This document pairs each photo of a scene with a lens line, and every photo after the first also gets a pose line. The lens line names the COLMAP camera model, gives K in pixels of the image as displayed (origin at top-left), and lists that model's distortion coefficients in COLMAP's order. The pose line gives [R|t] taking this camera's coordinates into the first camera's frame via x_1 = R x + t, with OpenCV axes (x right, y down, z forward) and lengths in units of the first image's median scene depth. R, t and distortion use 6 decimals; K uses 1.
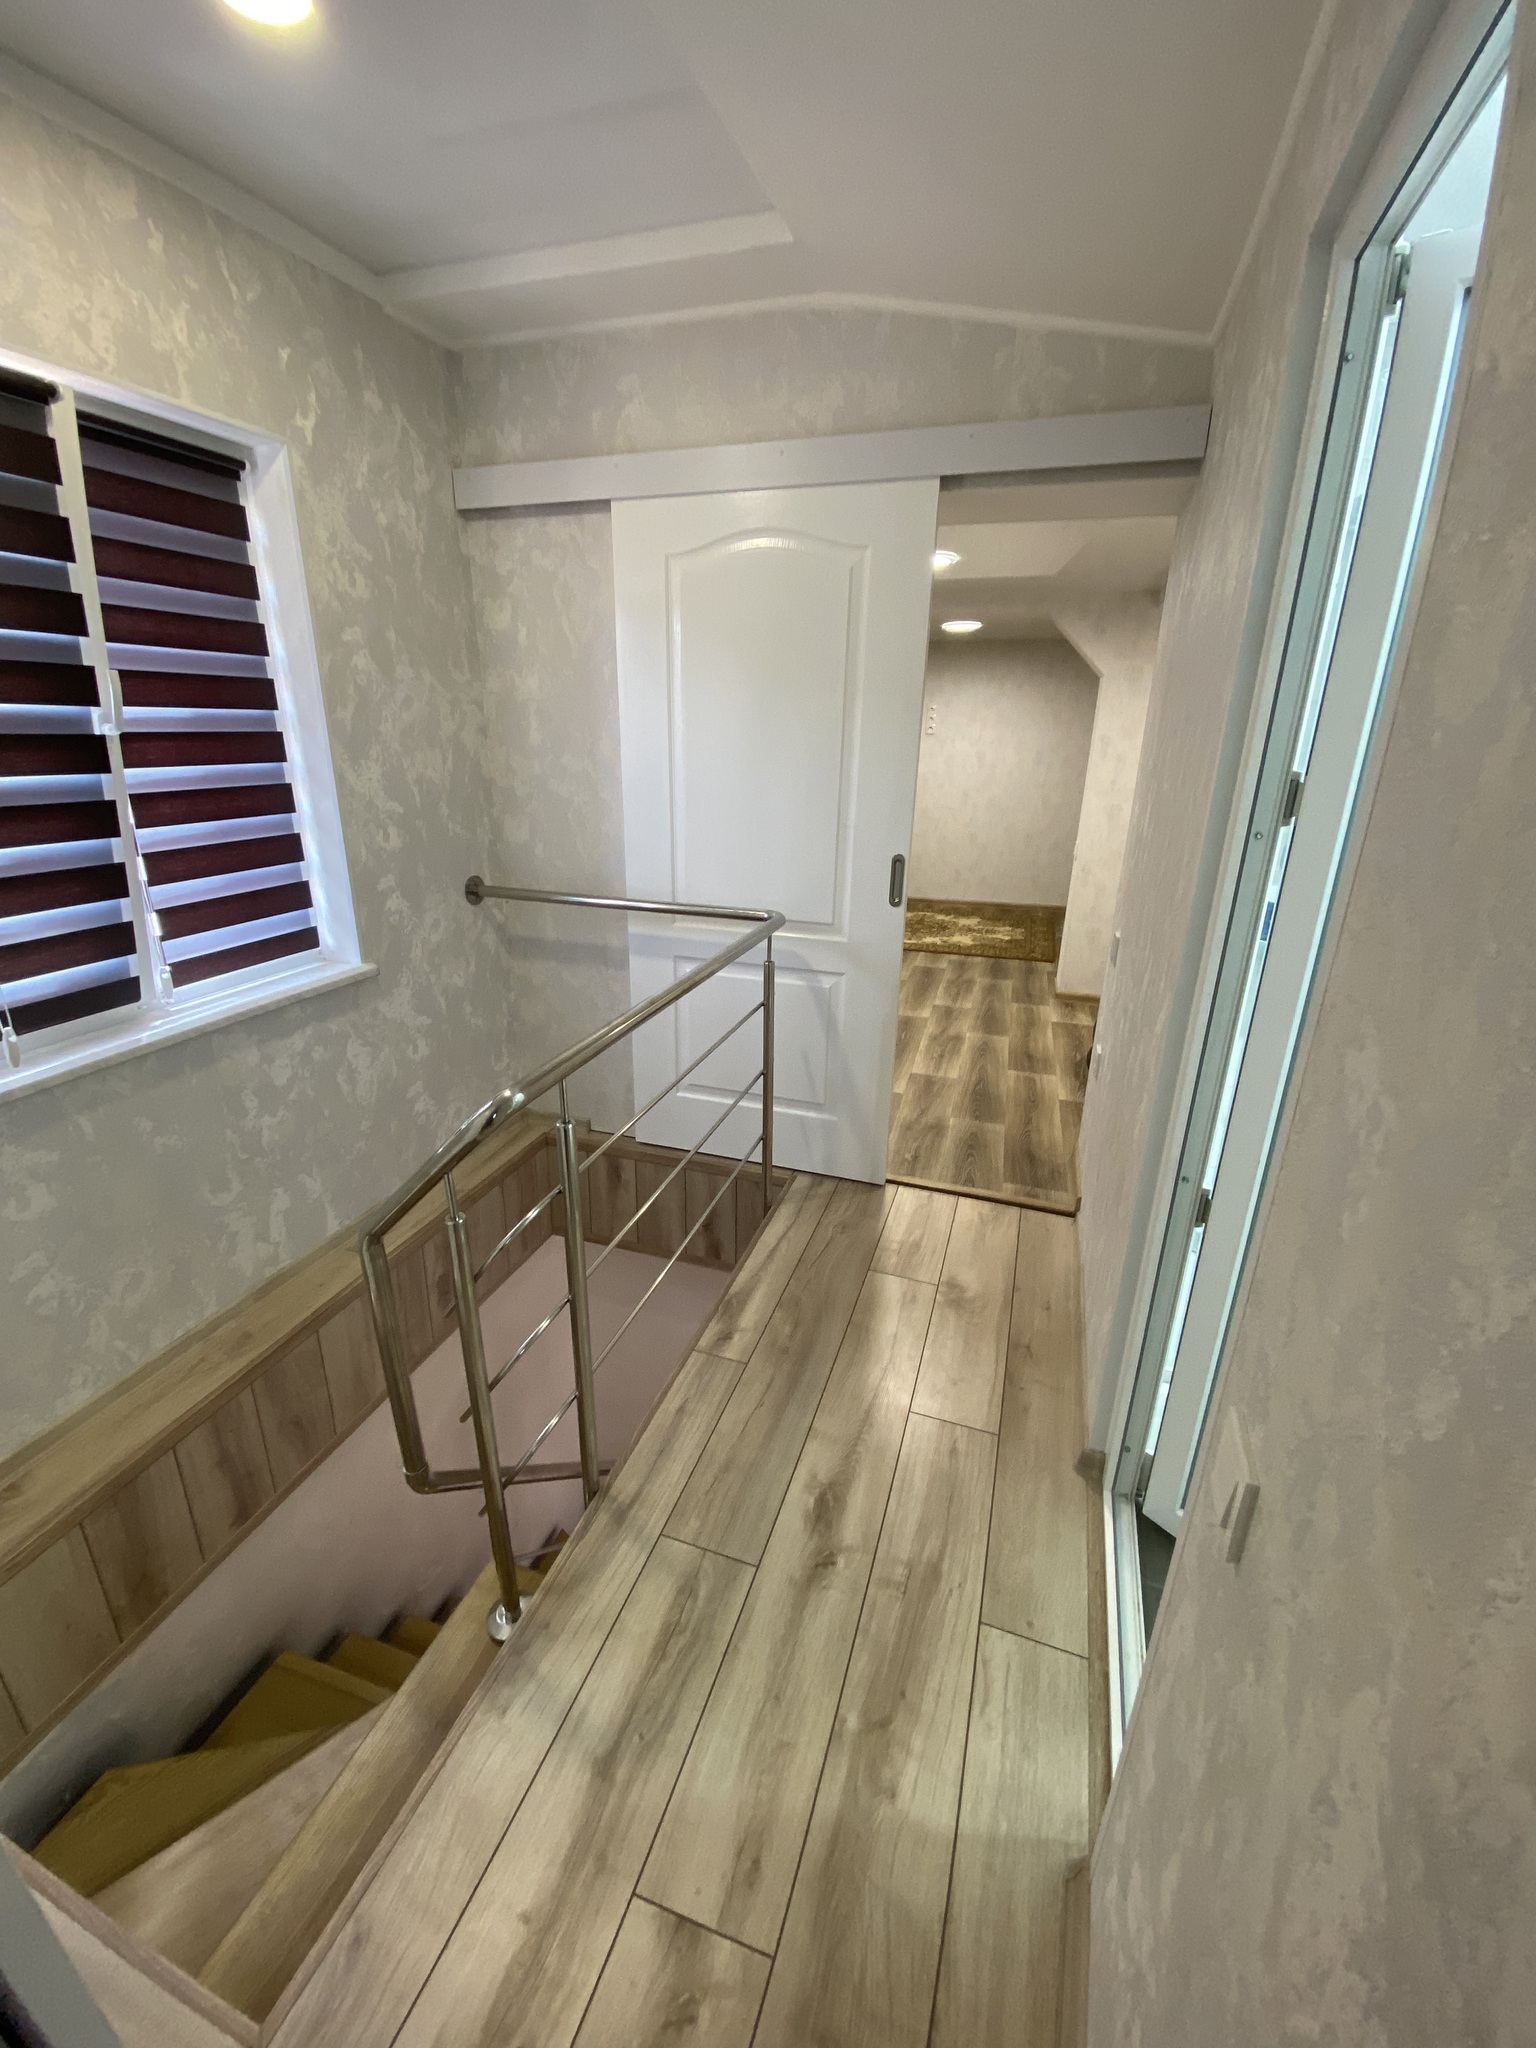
lens RADIAL K [[812.2, 0, 773.2], [0, 812.2, 1016.8], [0, 0, 1]] dist [0.022529, -0.026378]
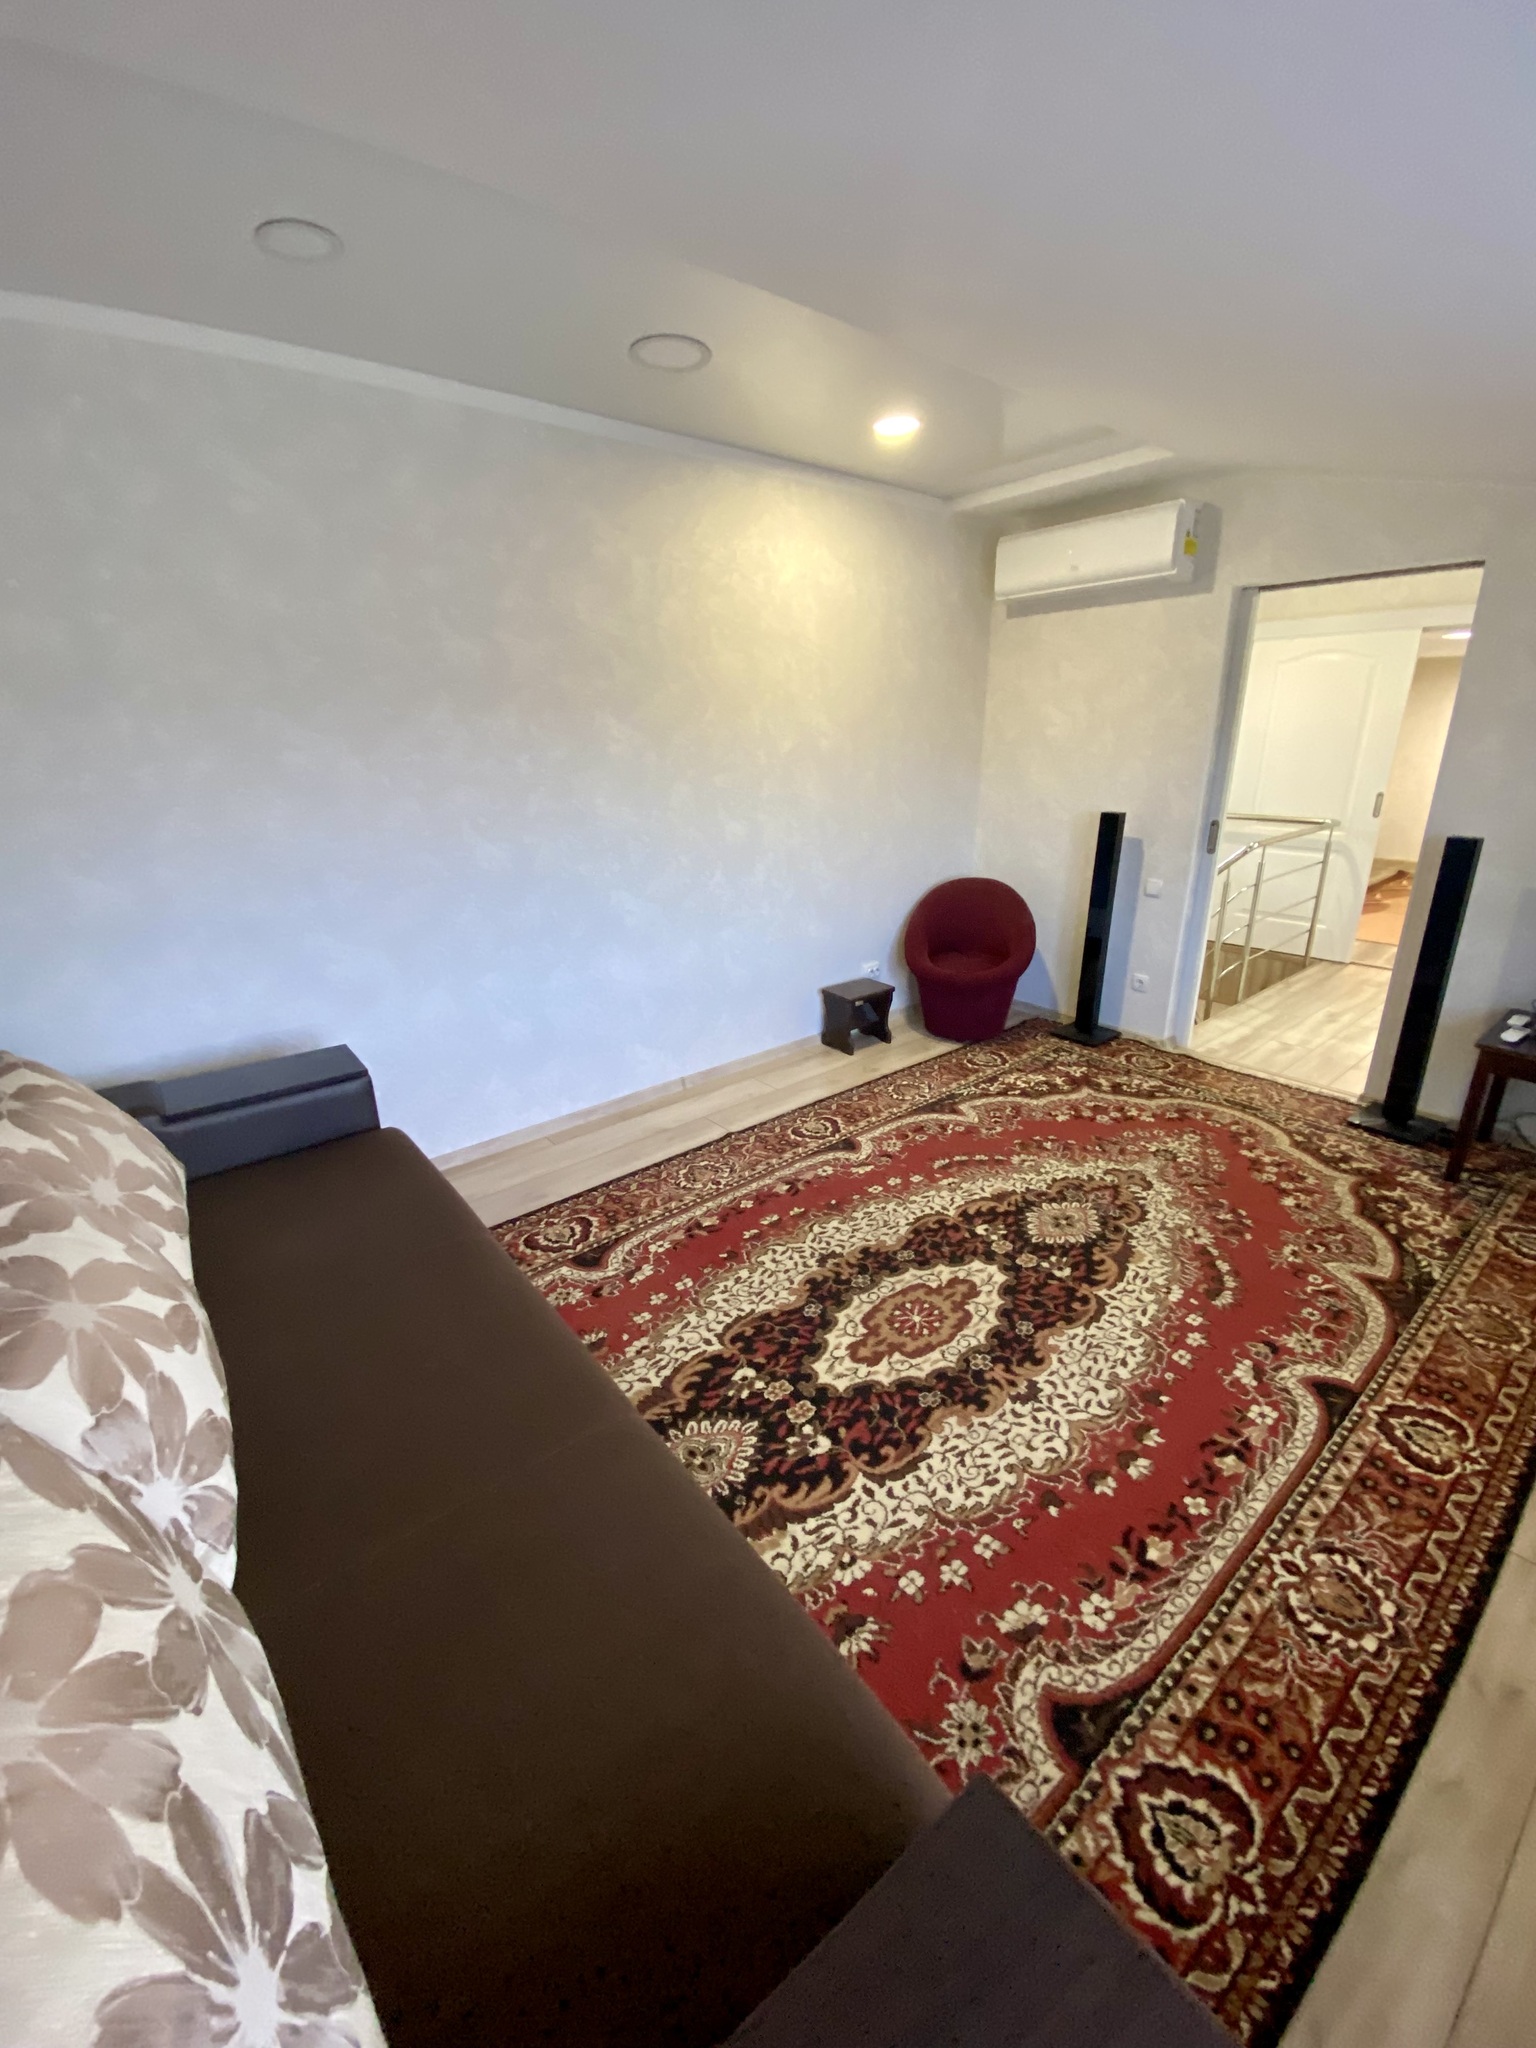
lens RADIAL K [[822.5, 0, 768.0], [0, 822.5, 1024.0], [0, 0, 1]] dist [-0.015787, -0.004720]
pose [[0.856141, 0.148015, -0.495090, -0.166792], [-0.135727, 0.988871, 0.060931, 0.578925], [0.498599, 0.015032, 0.866702, -1.841320]]
